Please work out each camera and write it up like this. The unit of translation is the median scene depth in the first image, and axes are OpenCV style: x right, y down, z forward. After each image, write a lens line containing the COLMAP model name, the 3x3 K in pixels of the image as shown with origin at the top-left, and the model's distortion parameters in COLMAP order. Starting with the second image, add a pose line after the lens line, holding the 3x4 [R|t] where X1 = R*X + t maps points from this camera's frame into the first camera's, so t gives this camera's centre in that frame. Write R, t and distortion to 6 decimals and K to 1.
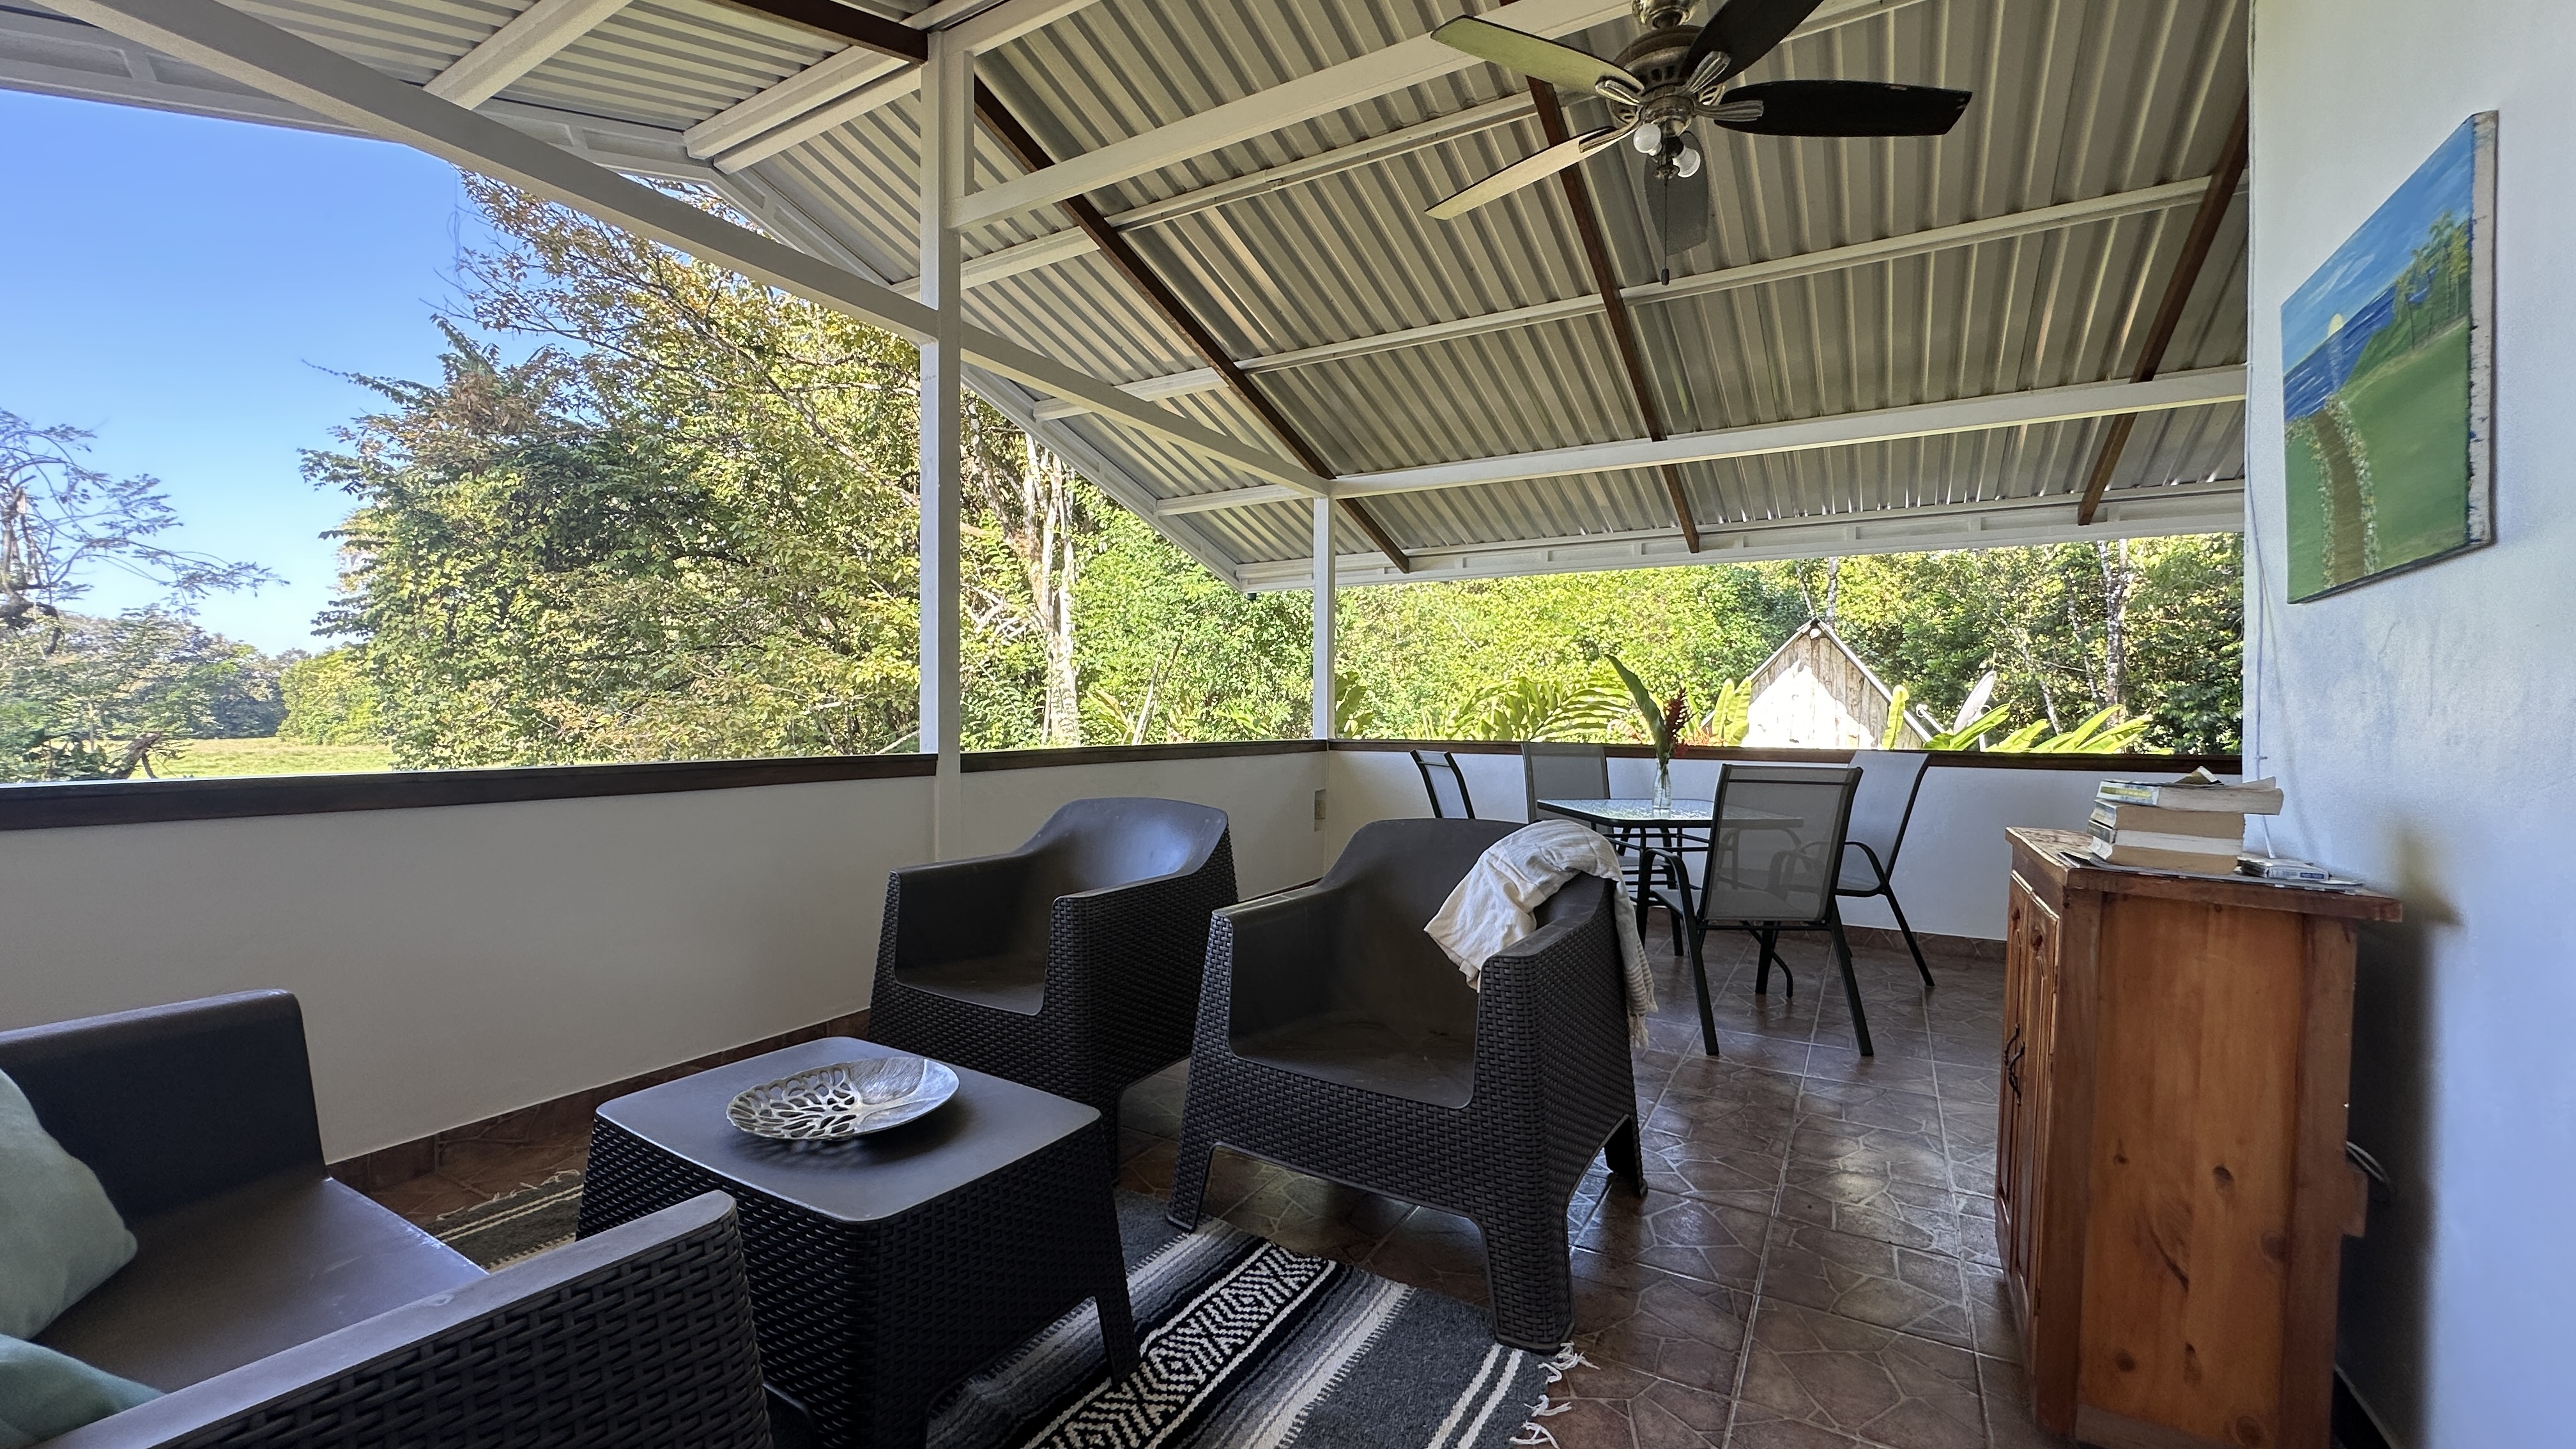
lens RADIAL K [[1029.4, 0, 1280.7], [0, 1029.4, 714.3], [0, 0, 1]] dist [-0.006324, -0.000312]
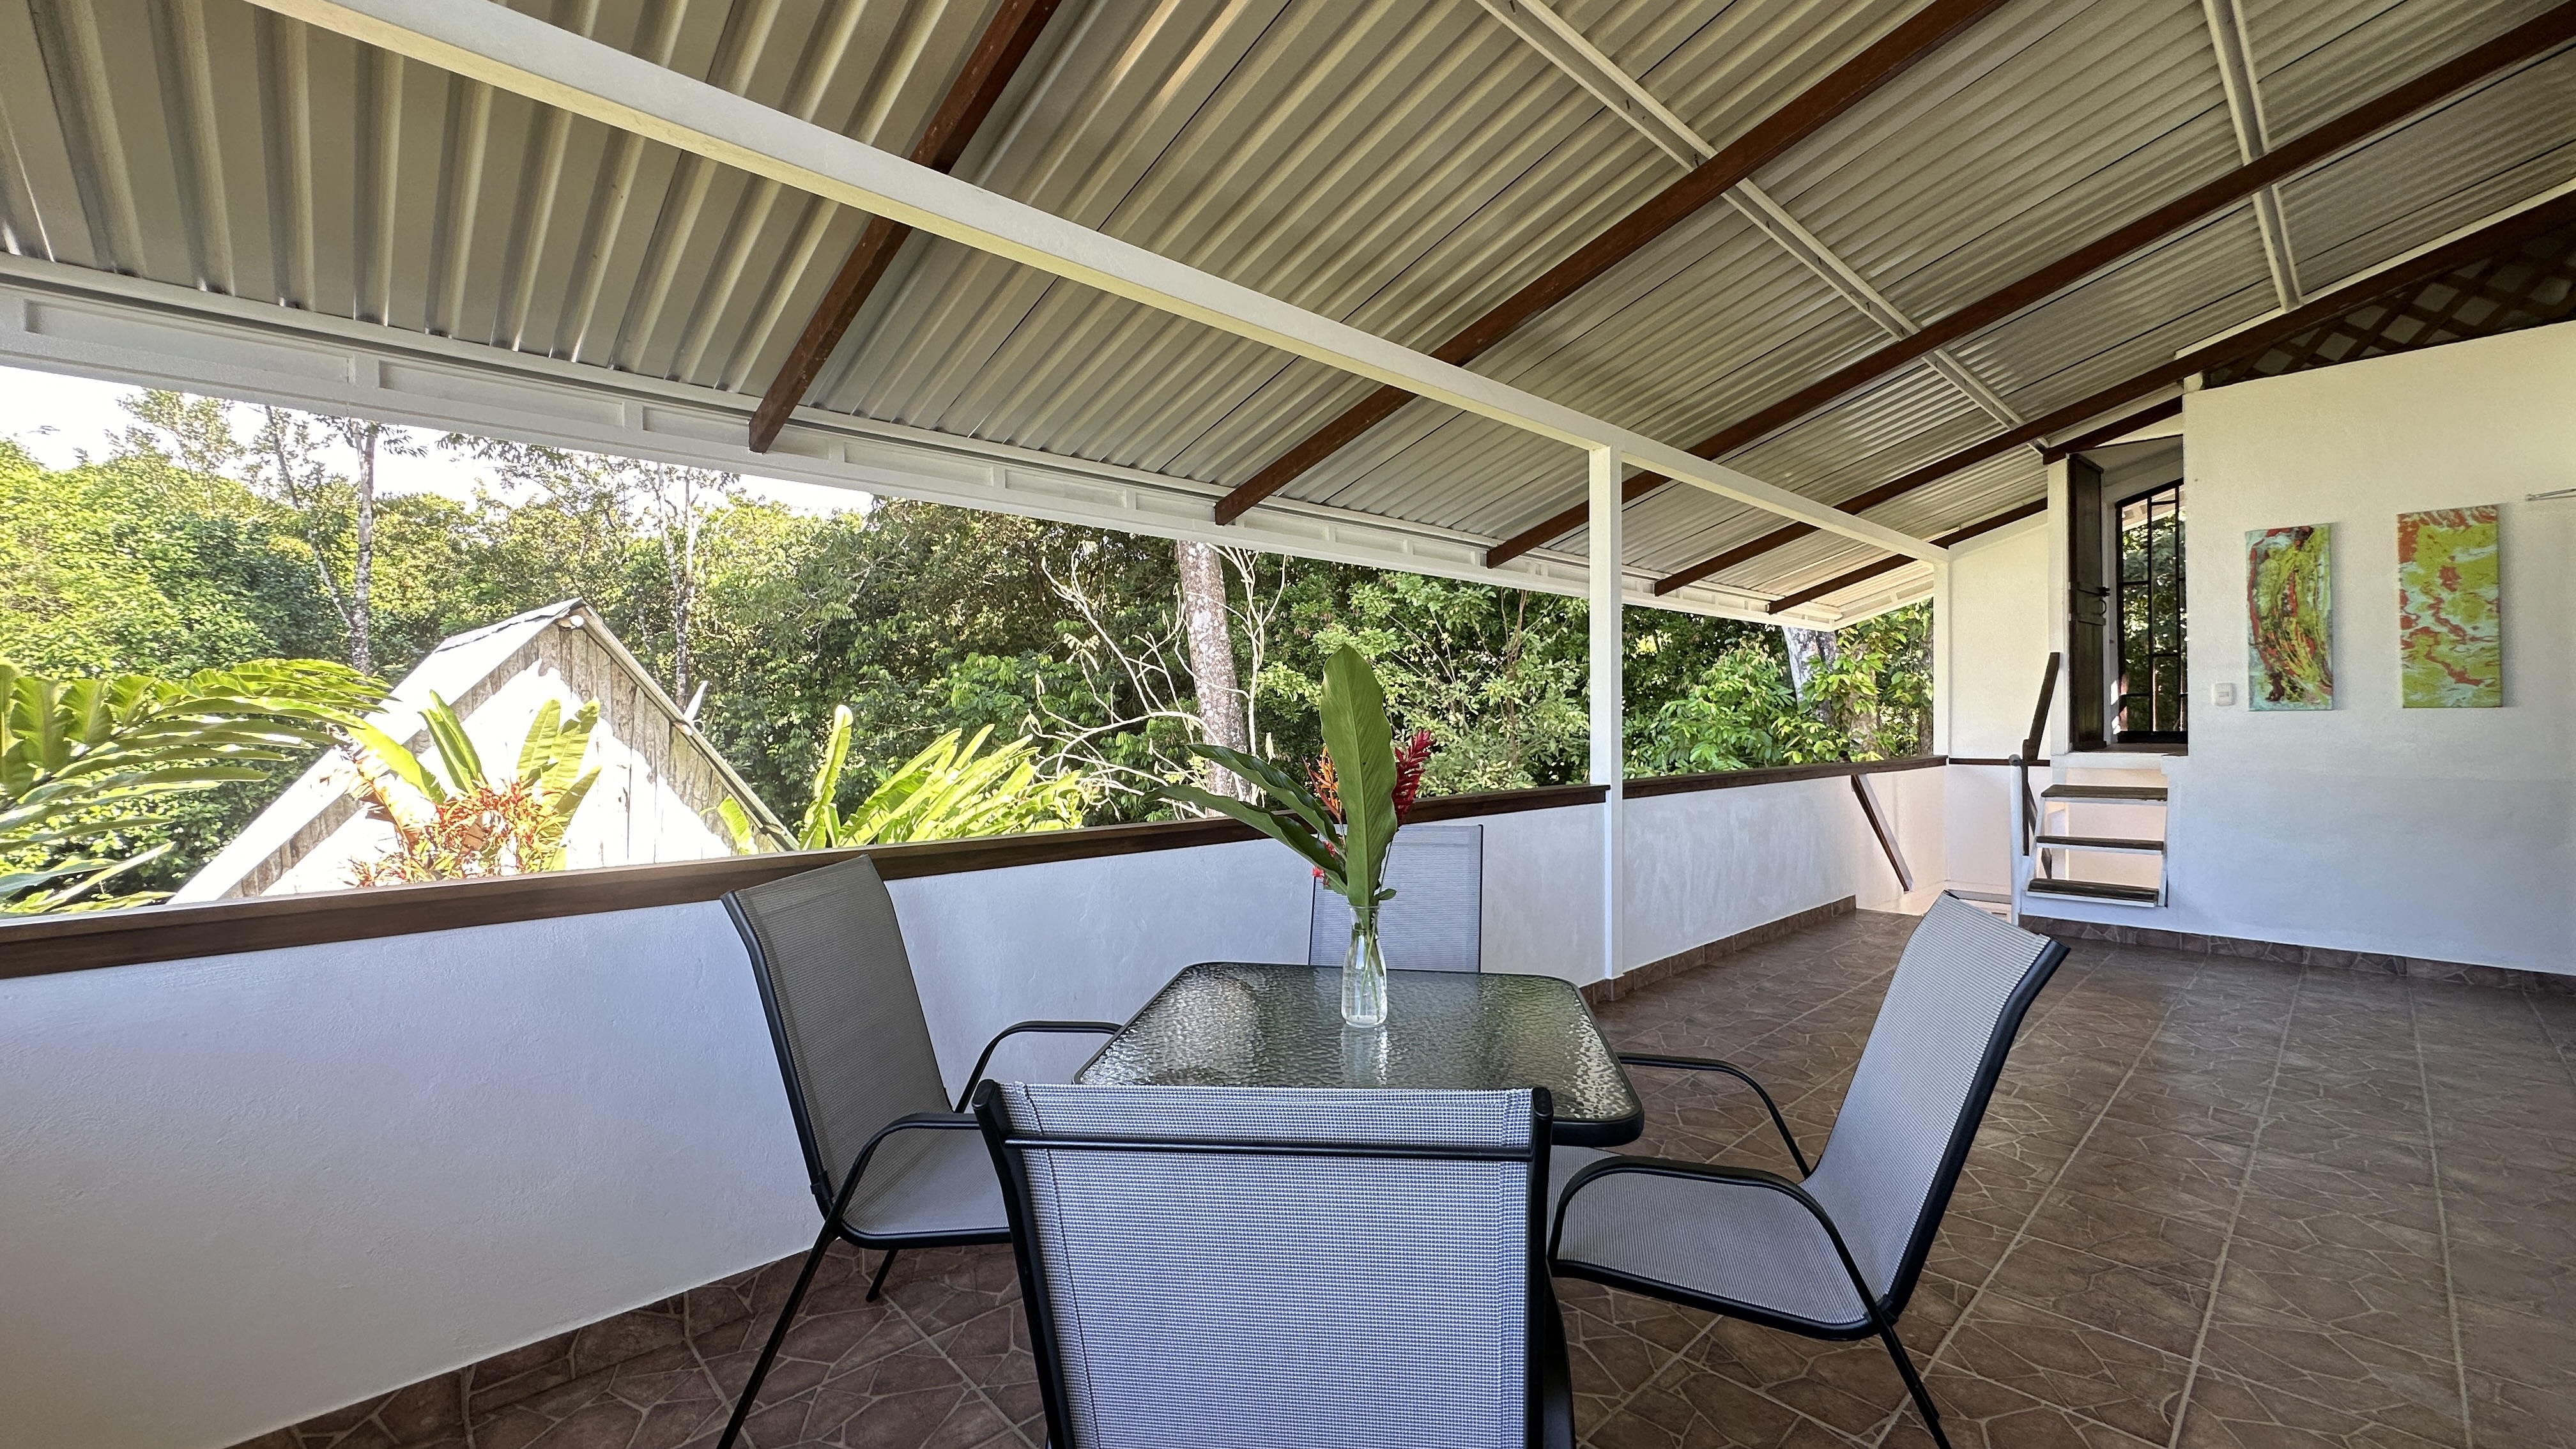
lens RADIAL K [[1029.4, 0, 1288.1], [0, 1029.4, 717.9], [0, 0, 1]] dist [-0.006324, -0.000312]
pose [[0.281637, -0.004817, 0.959509, -0.026059], [0.006594, 0.999974, 0.003084, -0.024524], [-0.959498, 0.005459, 0.281661, 0.679151]]
